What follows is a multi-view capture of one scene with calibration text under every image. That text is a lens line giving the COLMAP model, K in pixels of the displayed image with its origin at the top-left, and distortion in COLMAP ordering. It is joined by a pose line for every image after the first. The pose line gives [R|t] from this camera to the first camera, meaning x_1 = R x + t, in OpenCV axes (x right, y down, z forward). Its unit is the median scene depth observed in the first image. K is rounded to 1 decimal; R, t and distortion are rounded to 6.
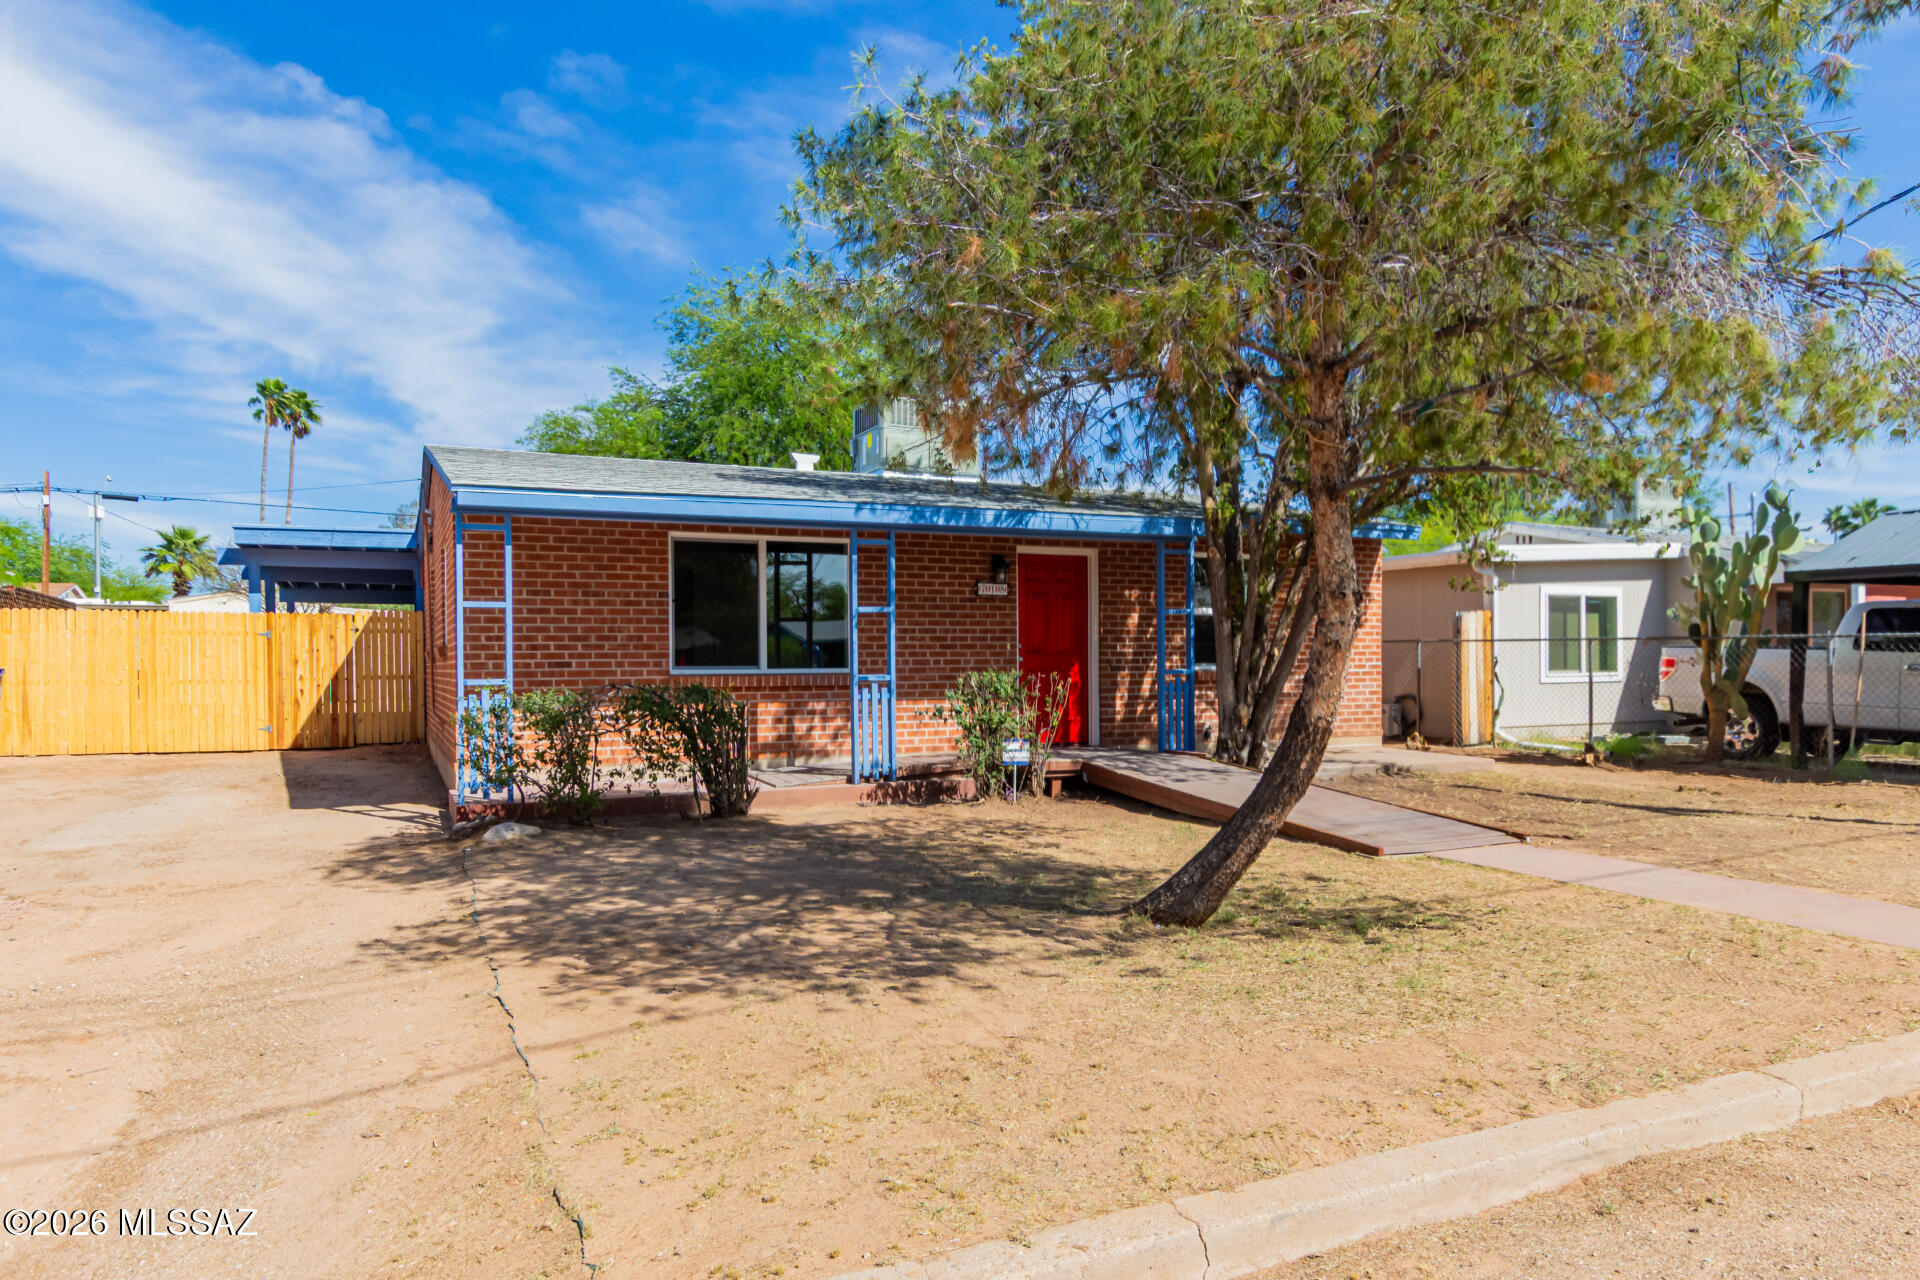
lens RADIAL K [[1331.5, 0, 960.0], [0, 1331.5, 640.0], [0, 0, 1]] dist [0.000752, 0.000026]
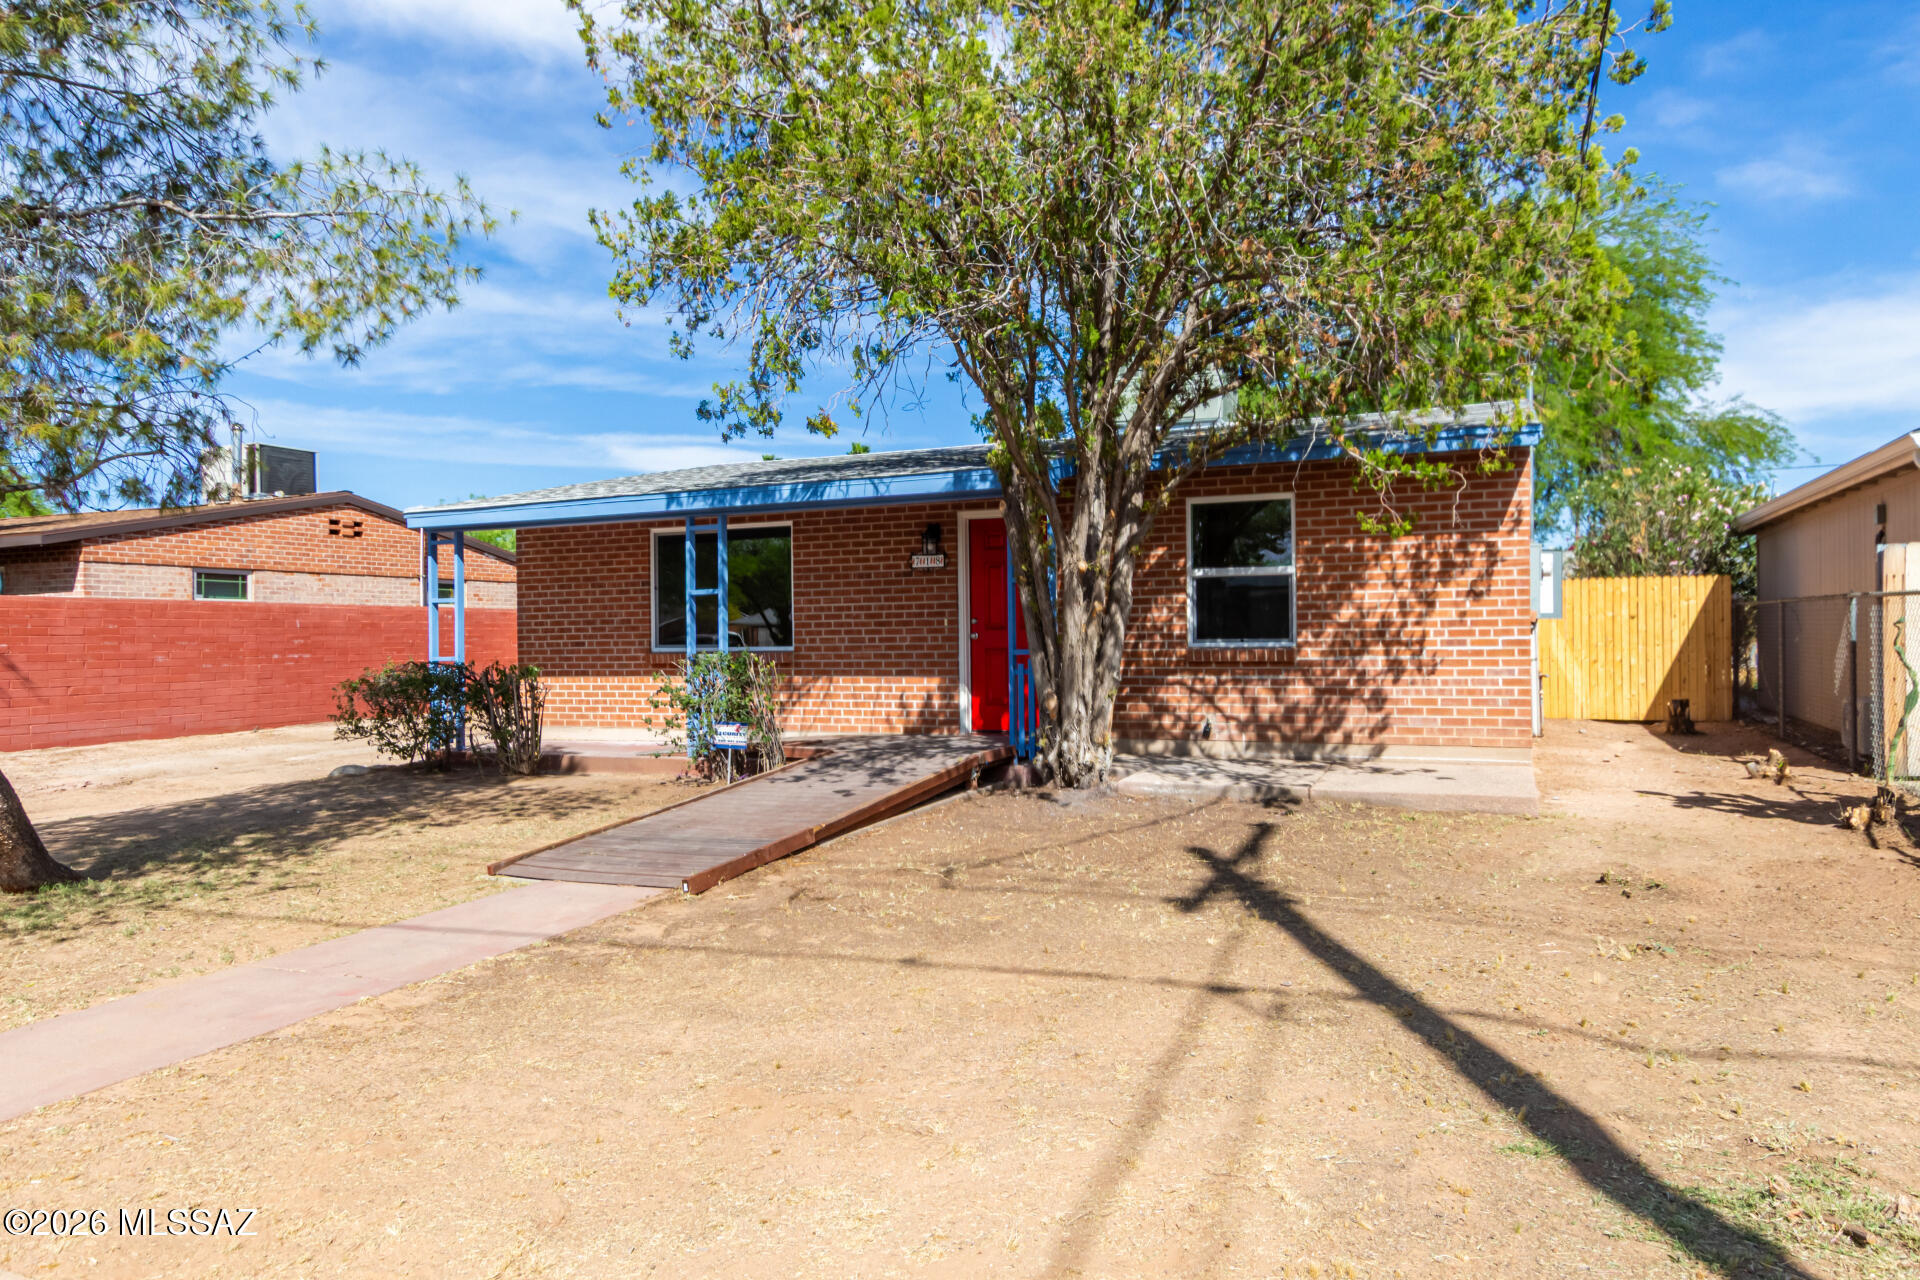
lens RADIAL K [[1331.5, 0, 960.0], [0, 1331.5, 640.0], [0, 0, 1]] dist [0.000752, 0.000026]
pose [[0.636277, -0.002845, -0.771456, 0.803355], [0.022826, 0.999625, 0.015139, 0.003709], [0.771123, -0.027242, 0.636103, 0.444913]]
